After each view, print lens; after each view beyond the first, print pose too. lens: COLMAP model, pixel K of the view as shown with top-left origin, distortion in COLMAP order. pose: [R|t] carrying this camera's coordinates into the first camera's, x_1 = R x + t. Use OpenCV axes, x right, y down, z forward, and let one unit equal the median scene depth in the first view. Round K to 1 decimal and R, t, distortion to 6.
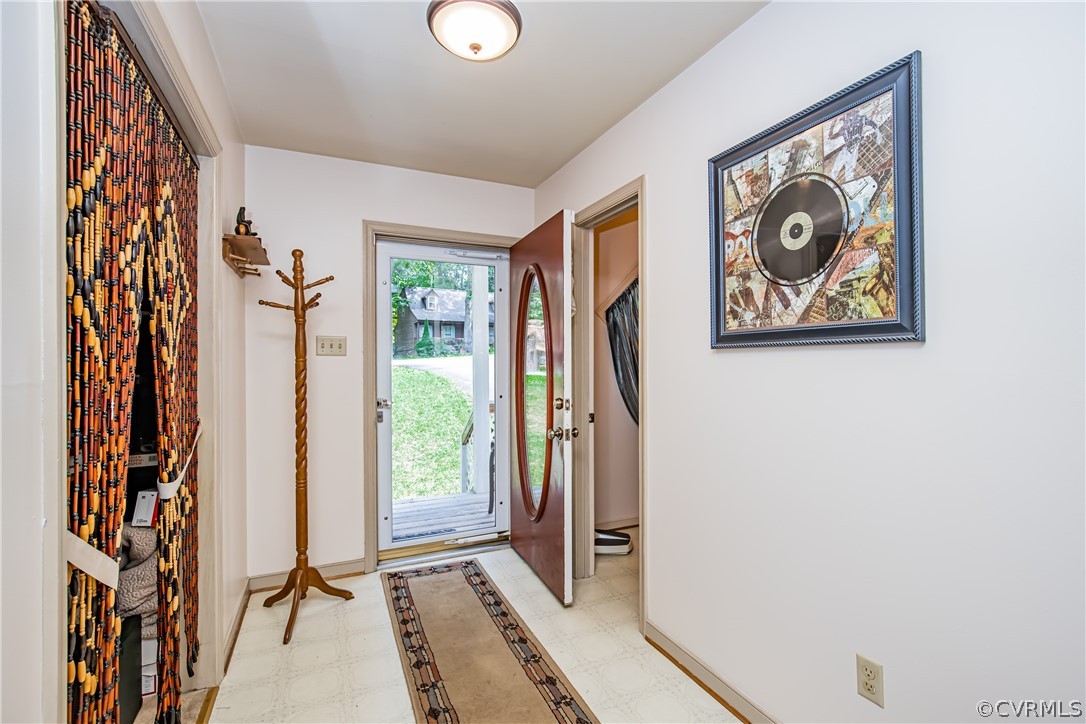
lens RADIAL K [[497.8, 0, 543.9], [0, 497.8, 362.8], [0, 0, 1]] dist [-0.025994, 0.001204]
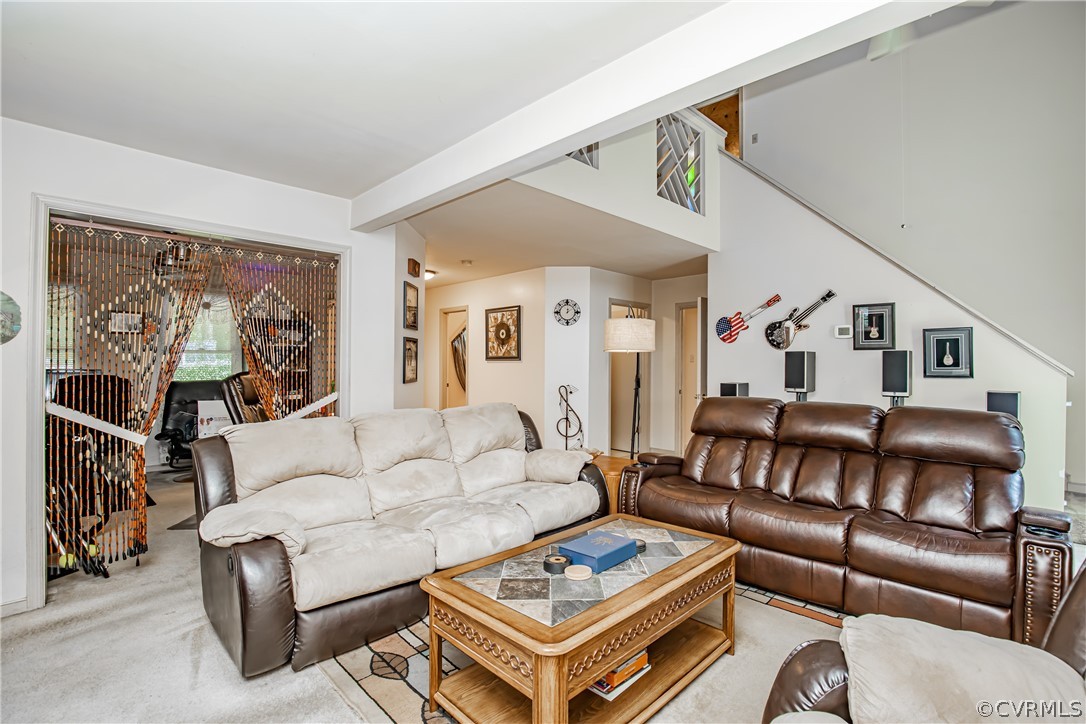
lens RADIAL K [[497.8, 0, 544.6], [0, 497.8, 361.3], [0, 0, 1]] dist [-0.025994, 0.001204]
pose [[0.939144, 0.000005, 0.343524, -0.582100], [-0.000387, 0.999999, 0.001044, -0.029201], [-0.343524, -0.001113, 0.939143, -2.933237]]
